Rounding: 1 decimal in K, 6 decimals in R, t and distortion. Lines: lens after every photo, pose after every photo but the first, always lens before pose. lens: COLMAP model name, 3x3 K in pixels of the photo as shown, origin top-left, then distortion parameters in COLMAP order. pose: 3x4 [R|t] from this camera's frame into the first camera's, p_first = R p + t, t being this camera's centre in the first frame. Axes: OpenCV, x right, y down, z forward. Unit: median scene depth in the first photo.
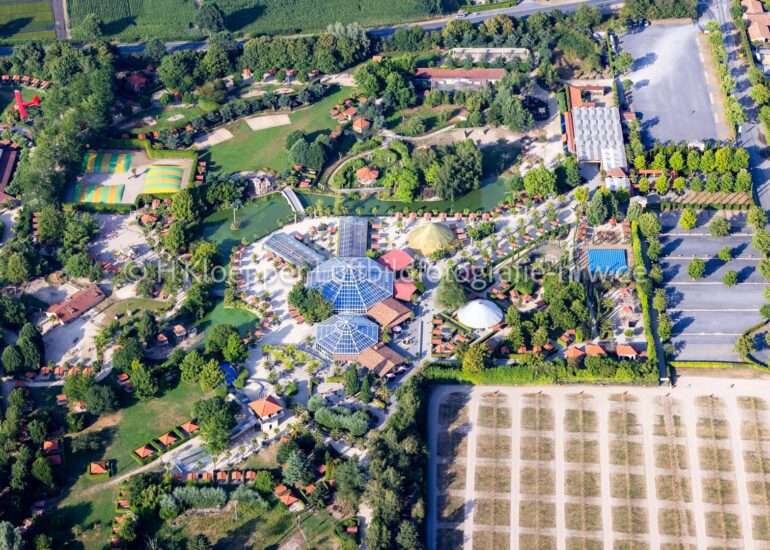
lens RADIAL K [[1951.1, 0, 391.4], [0, 1951.1, 276.8], [0, 0, 1]] dist [0.095193, 0.000000]
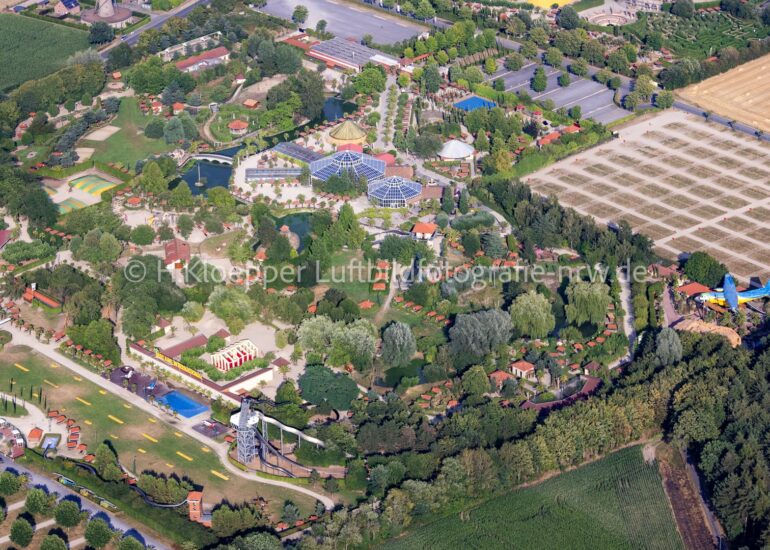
lens RADIAL K [[2773.1, 0, 385.3], [0, 2773.1, 275.0], [0, 0, 1]] dist [-0.171849, 0.000000]
pose [[0.708110, -0.302250, 0.638142, -1.054202], [0.438573, 0.896553, -0.062015, 0.168546], [-0.553384, 0.323786, 0.767417, -0.236184]]
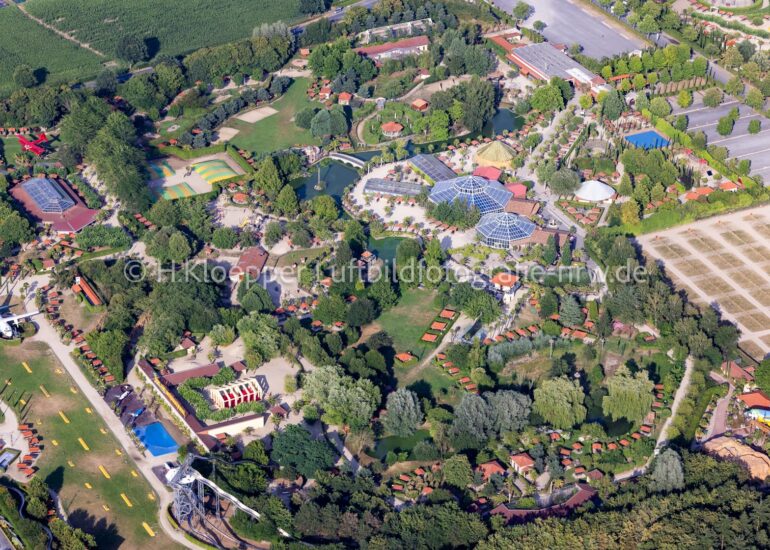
lens RADIAL K [[2581.9, 0, 382.5], [0, 2581.9, 274.4], [0, 0, 1]] dist [-0.221004, 0.000000]
pose [[0.878577, -0.208717, 0.429582, -0.680990], [0.274719, 0.956612, -0.097072, 0.169040], [-0.390682, 0.203300, 0.897795, -0.249264]]
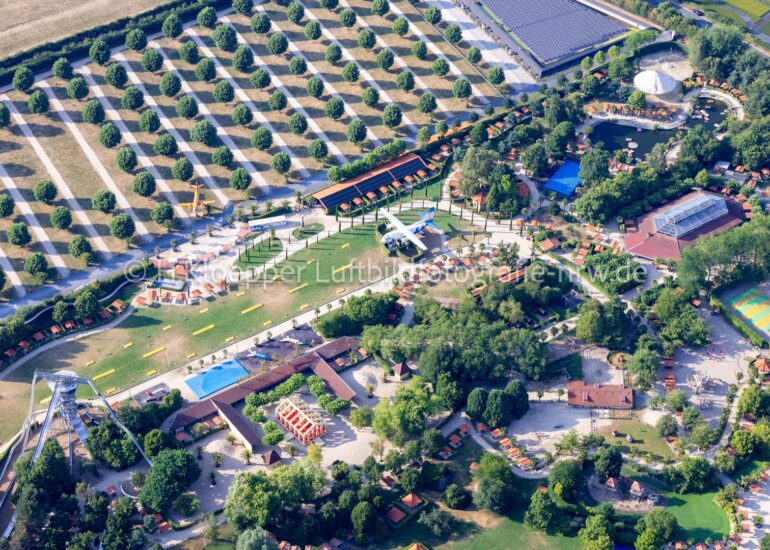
lens RADIAL K [[1951.1, 0, 386.4], [0, 1951.1, 271.4], [0, 0, 1]] dist [0.095193, 0.000000]
pose [[0.590477, 0.533486, -0.605582, 0.284890], [-0.497998, 0.831324, 0.246776, -0.200958], [0.635086, 0.155863, 0.756553, 0.259697]]
